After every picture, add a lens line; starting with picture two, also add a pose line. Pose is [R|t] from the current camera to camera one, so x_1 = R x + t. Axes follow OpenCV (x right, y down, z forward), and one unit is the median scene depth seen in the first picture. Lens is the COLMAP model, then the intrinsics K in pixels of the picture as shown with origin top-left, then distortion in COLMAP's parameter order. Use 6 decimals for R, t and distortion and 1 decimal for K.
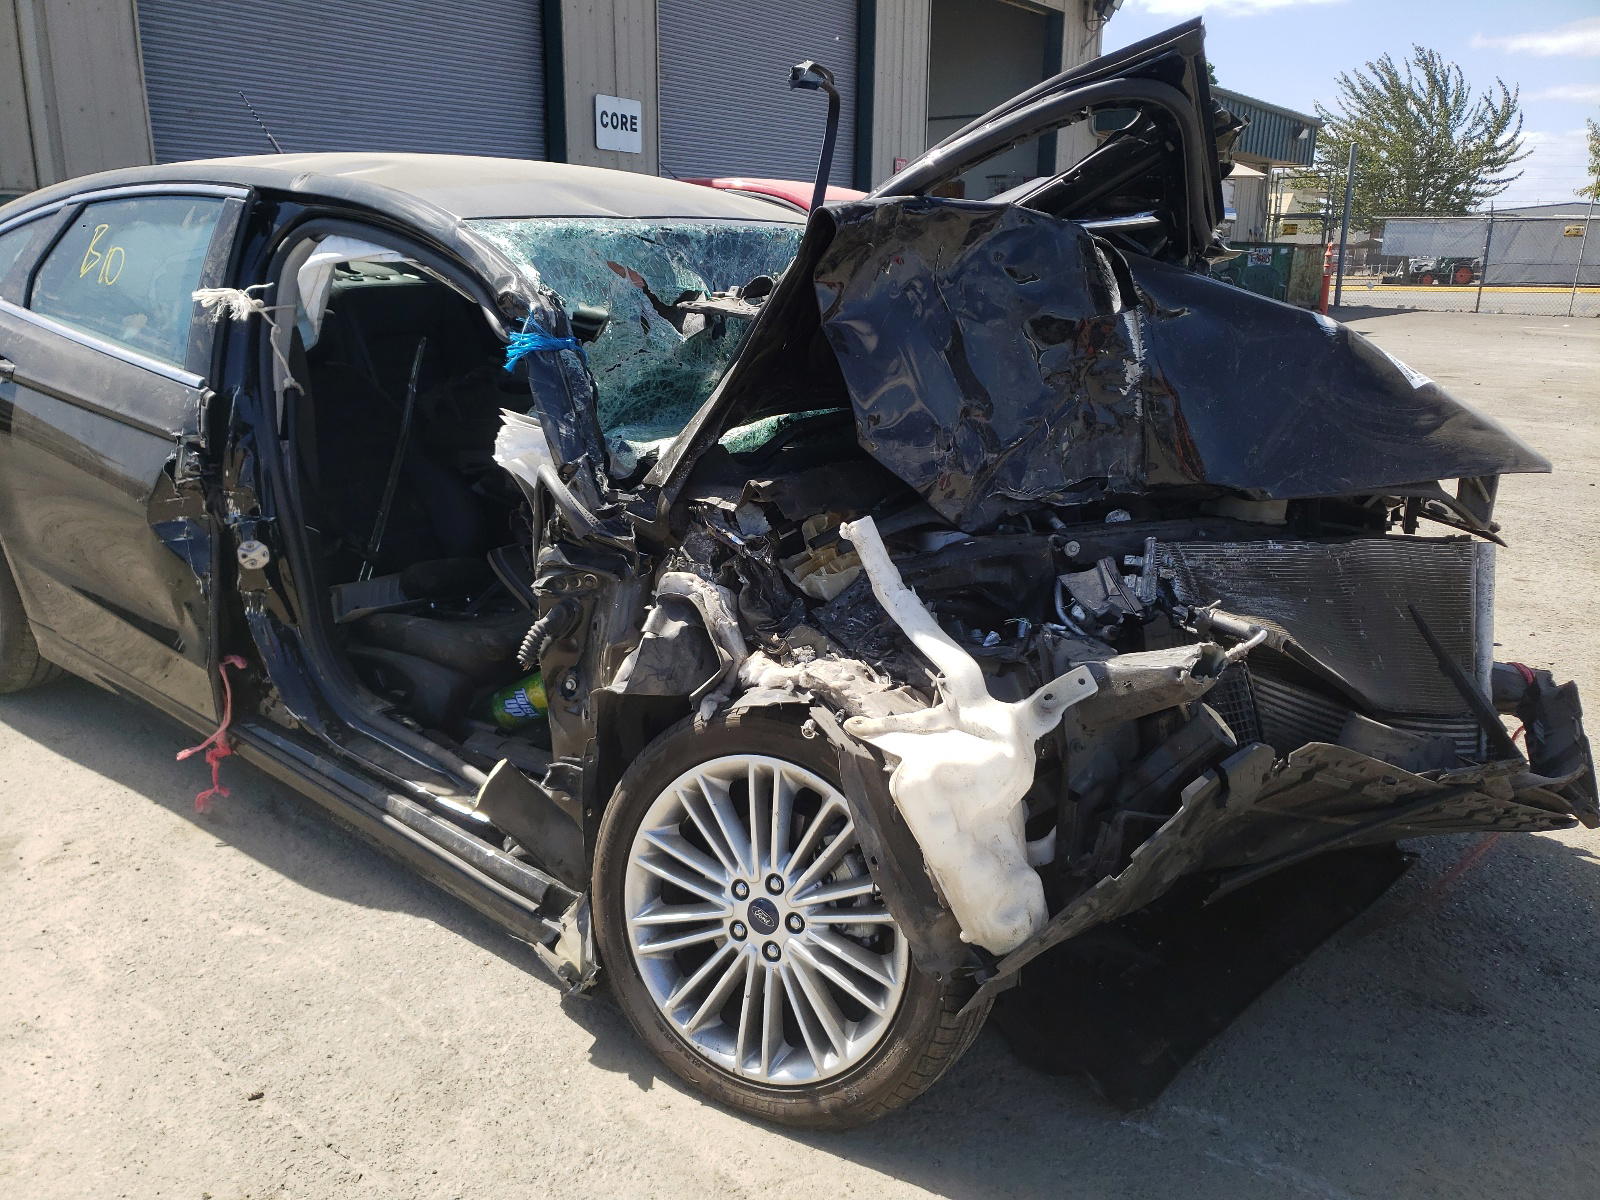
lens RADIAL K [[1243.9, 0, 787.8], [0, 1243.9, 603.0], [0, 0, 1]] dist [-0.017385, 0.025378]
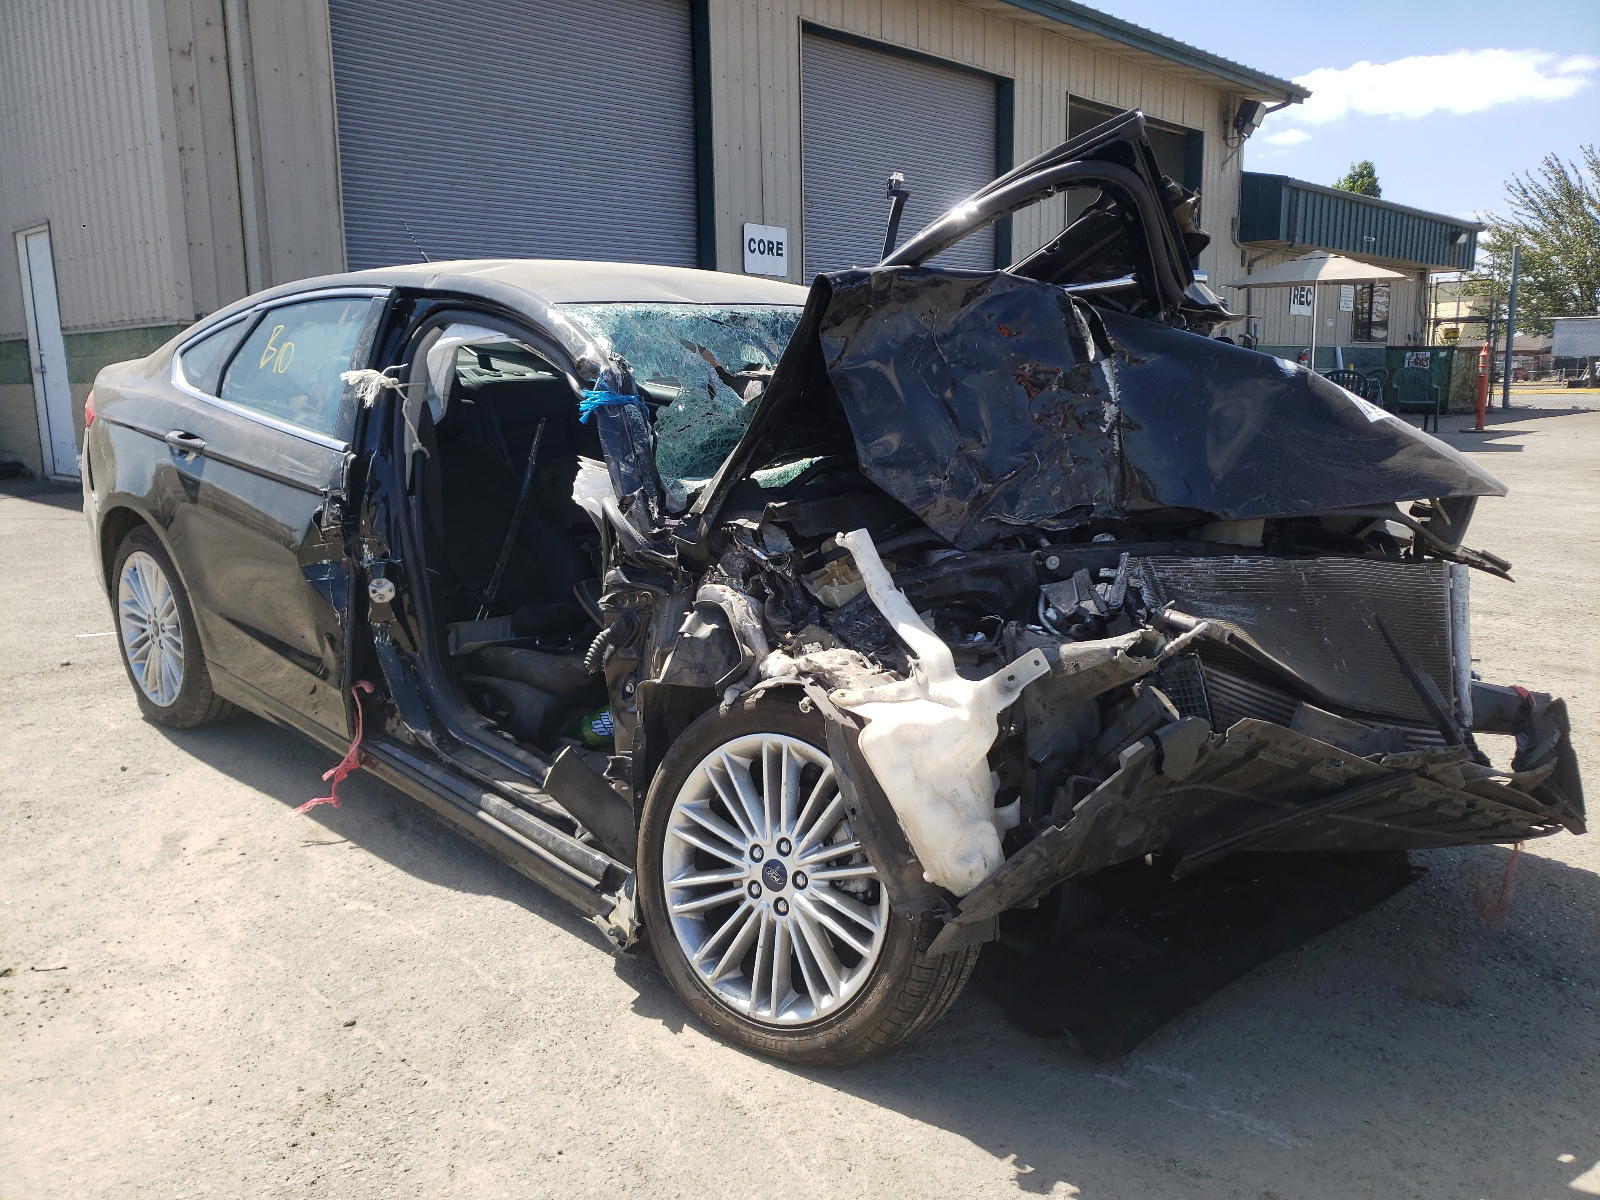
lens RADIAL K [[1243.9, 0, 808.2], [0, 1243.9, 598.6], [0, 0, 1]] dist [-0.017385, 0.025378]
pose [[0.993332, -0.002577, -0.115257, 0.132373], [-0.008617, 0.995293, -0.096523, 0.098079], [0.114964, 0.096873, 0.988635, -0.145986]]
